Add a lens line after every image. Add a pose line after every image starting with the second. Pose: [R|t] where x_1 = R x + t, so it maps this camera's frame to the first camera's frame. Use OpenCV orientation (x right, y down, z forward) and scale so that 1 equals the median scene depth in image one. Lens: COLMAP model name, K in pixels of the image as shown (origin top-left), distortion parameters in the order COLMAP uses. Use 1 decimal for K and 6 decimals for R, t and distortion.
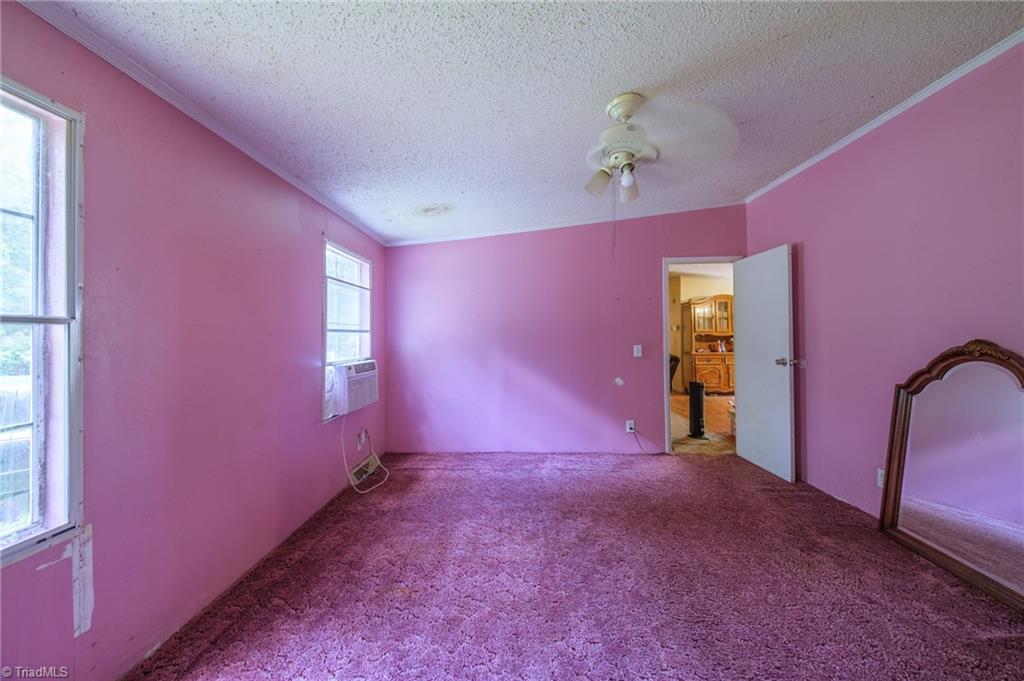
lens RADIAL K [[347.2, 0, 508.0], [0, 347.2, 332.9], [0, 0, 1]] dist [-0.001538, -0.000072]
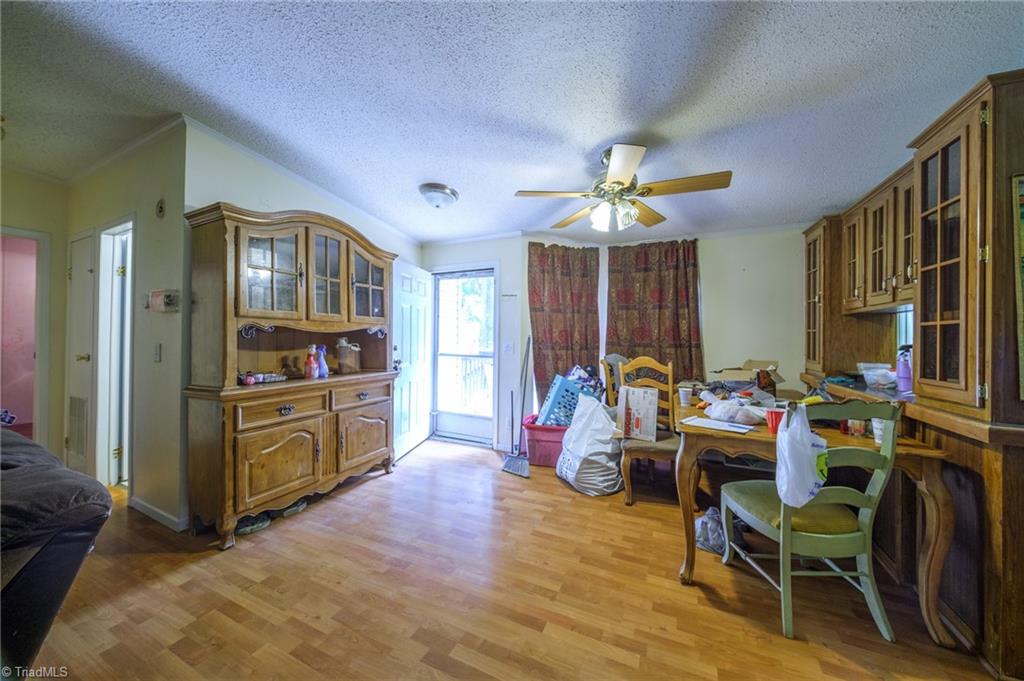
lens RADIAL K [[347.2, 0, 508.5], [0, 347.2, 334.5], [0, 0, 1]] dist [-0.001538, -0.000072]
pose [[0.402417, 0.016676, 0.915305, 0.363716], [-0.016834, 0.999800, -0.010815, 0.011218], [-0.915302, -0.011056, 0.402617, 0.674063]]
